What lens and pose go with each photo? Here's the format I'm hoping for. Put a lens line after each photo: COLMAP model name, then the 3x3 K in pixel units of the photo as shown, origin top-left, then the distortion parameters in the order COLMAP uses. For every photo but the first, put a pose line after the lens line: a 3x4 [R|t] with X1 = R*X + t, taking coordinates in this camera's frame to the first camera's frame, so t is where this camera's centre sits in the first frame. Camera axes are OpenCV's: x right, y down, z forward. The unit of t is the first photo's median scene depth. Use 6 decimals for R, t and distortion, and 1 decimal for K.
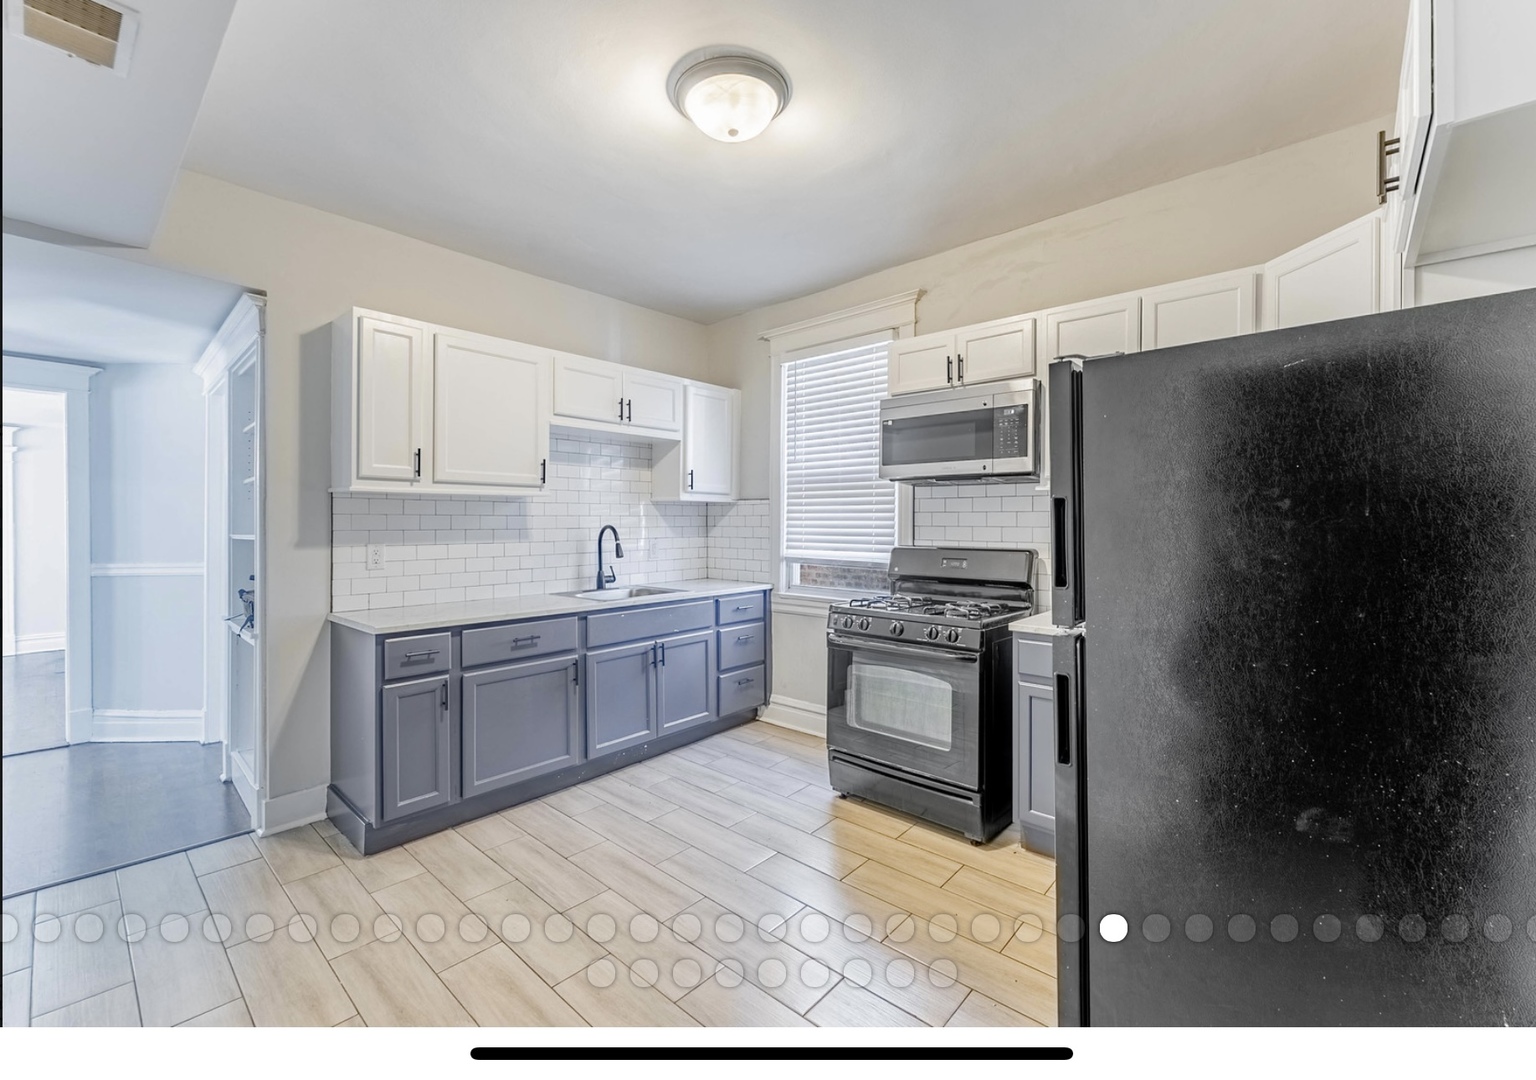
lens RADIAL K [[633.7, 0, 771.1], [0, 633.7, 528.0], [0, 0, 1]] dist [0.007346, -0.001879]
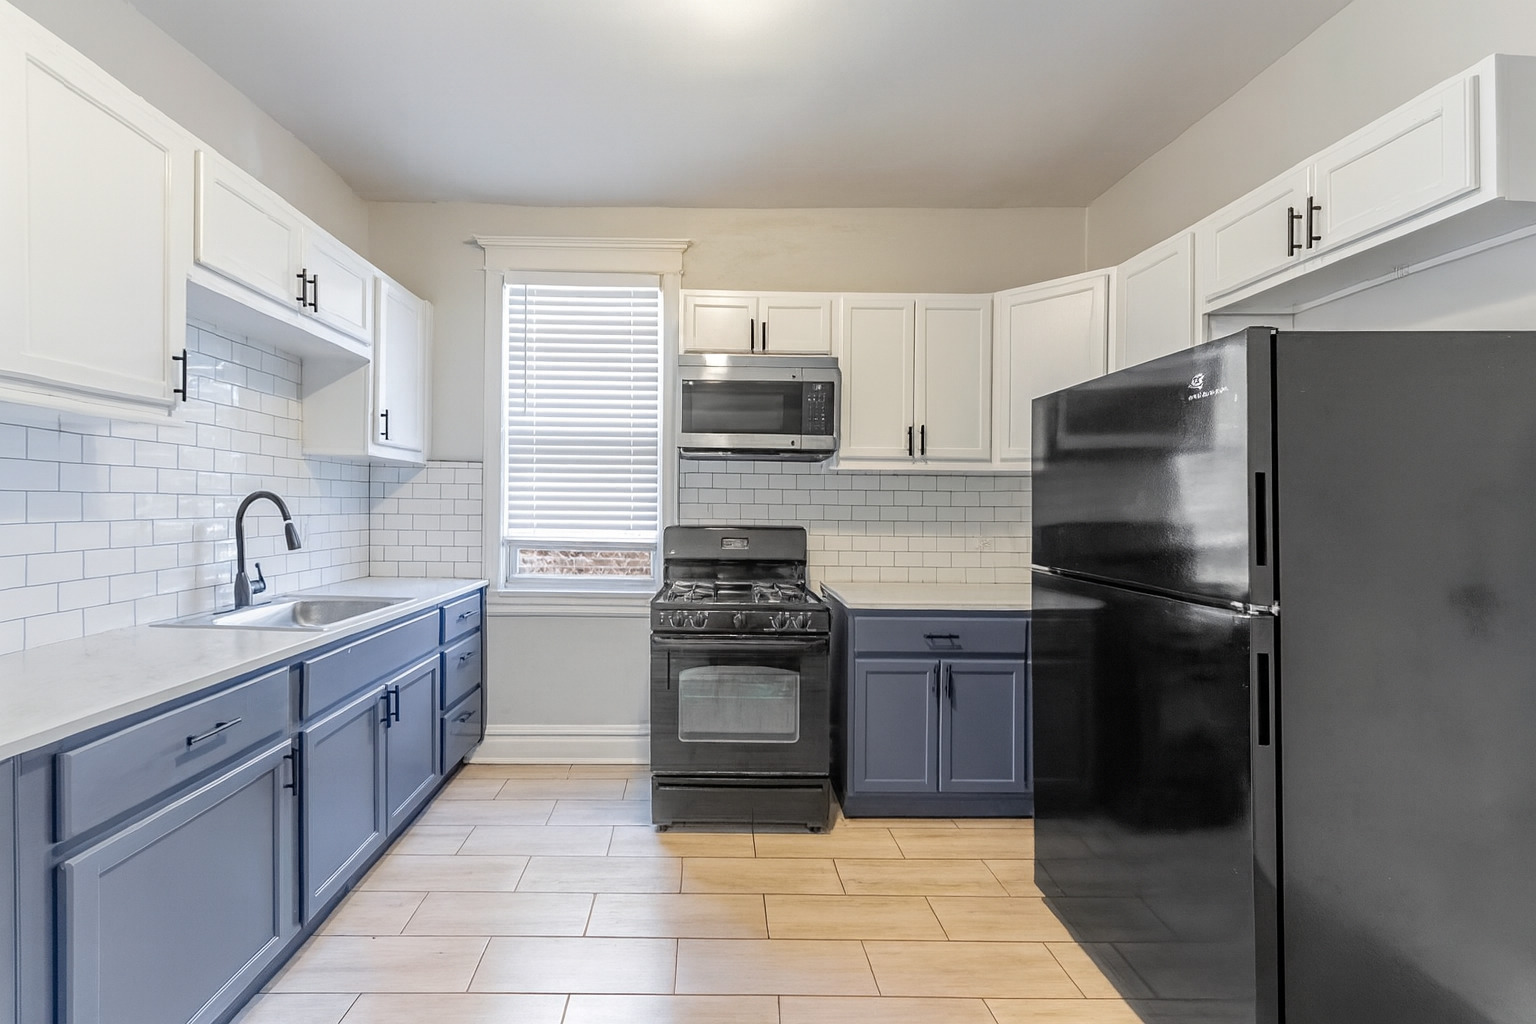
lens RADIAL K [[611.2, 0, 761.1], [0, 611.2, 520.9], [0, 0, 1]] dist [0.001787, 0.000124]
pose [[0.740290, -0.002421, 0.672283, -0.293692], [-0.011007, 0.999816, 0.015721, 0.008700], [-0.672197, -0.019038, 0.740127, 0.306440]]
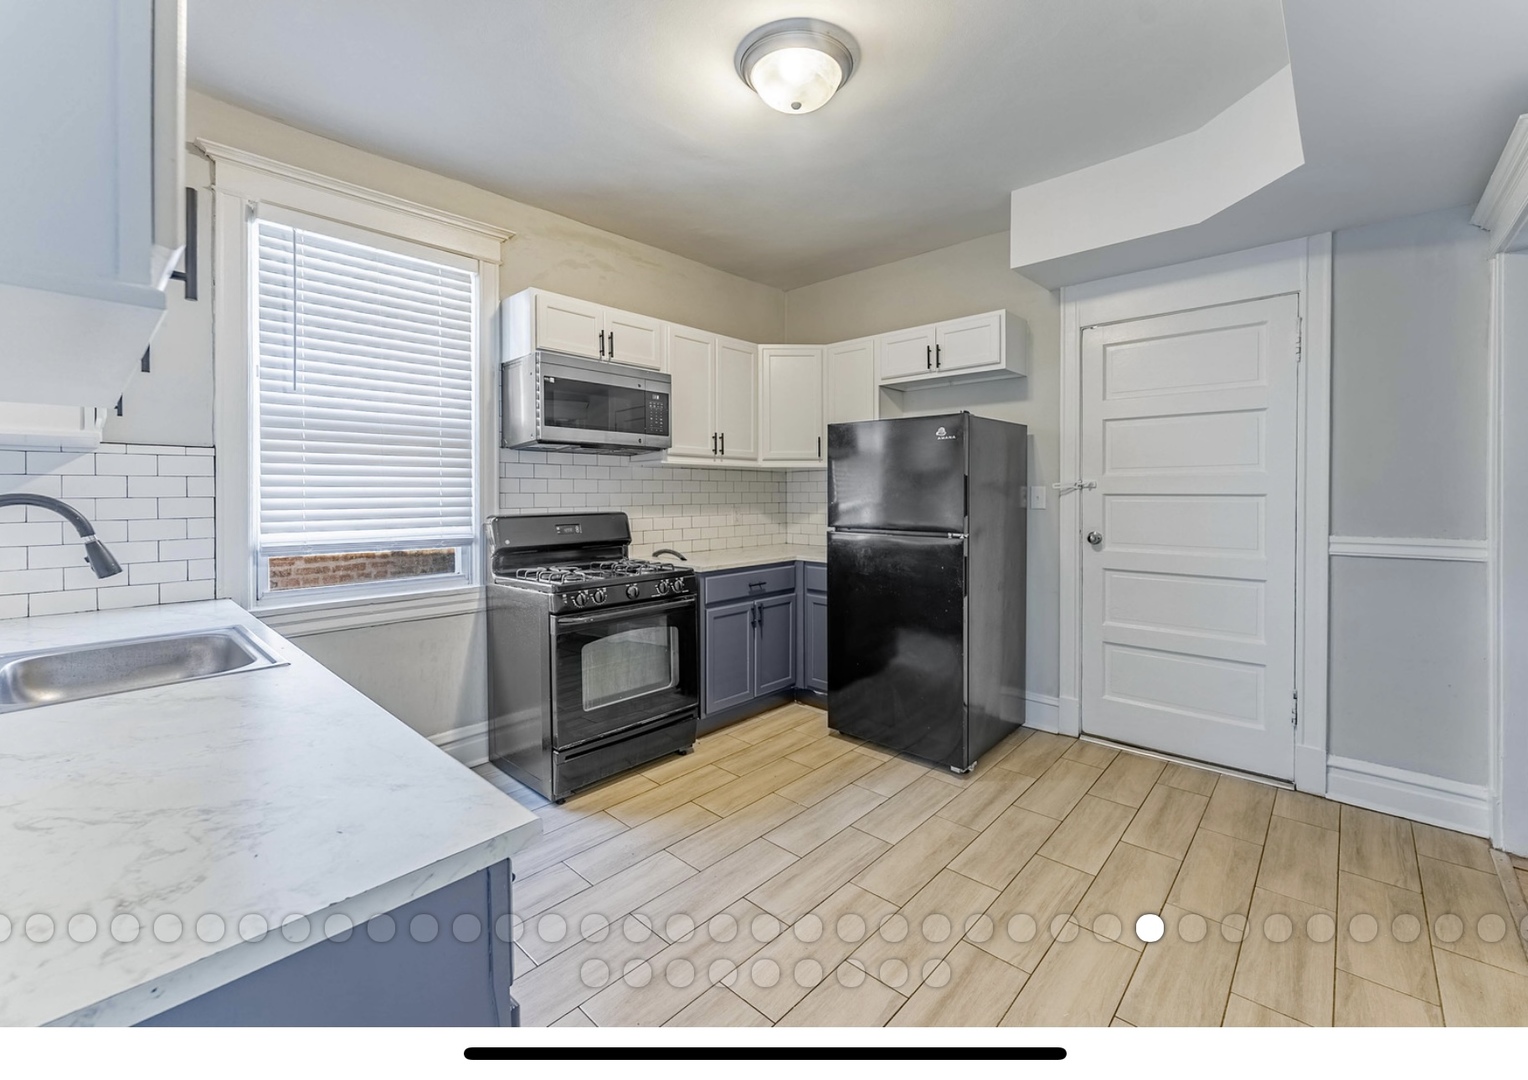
lens RADIAL K [[630.4, 0, 775.5], [0, 630.4, 486.1], [0, 0, 1]] dist [0.007346, -0.001879]
pose [[0.010152, 0.002417, 0.999946, -0.703700], [0.008808, 0.999958, -0.002506, -0.007099], [-0.999910, 0.008833, 0.010131, 0.644838]]
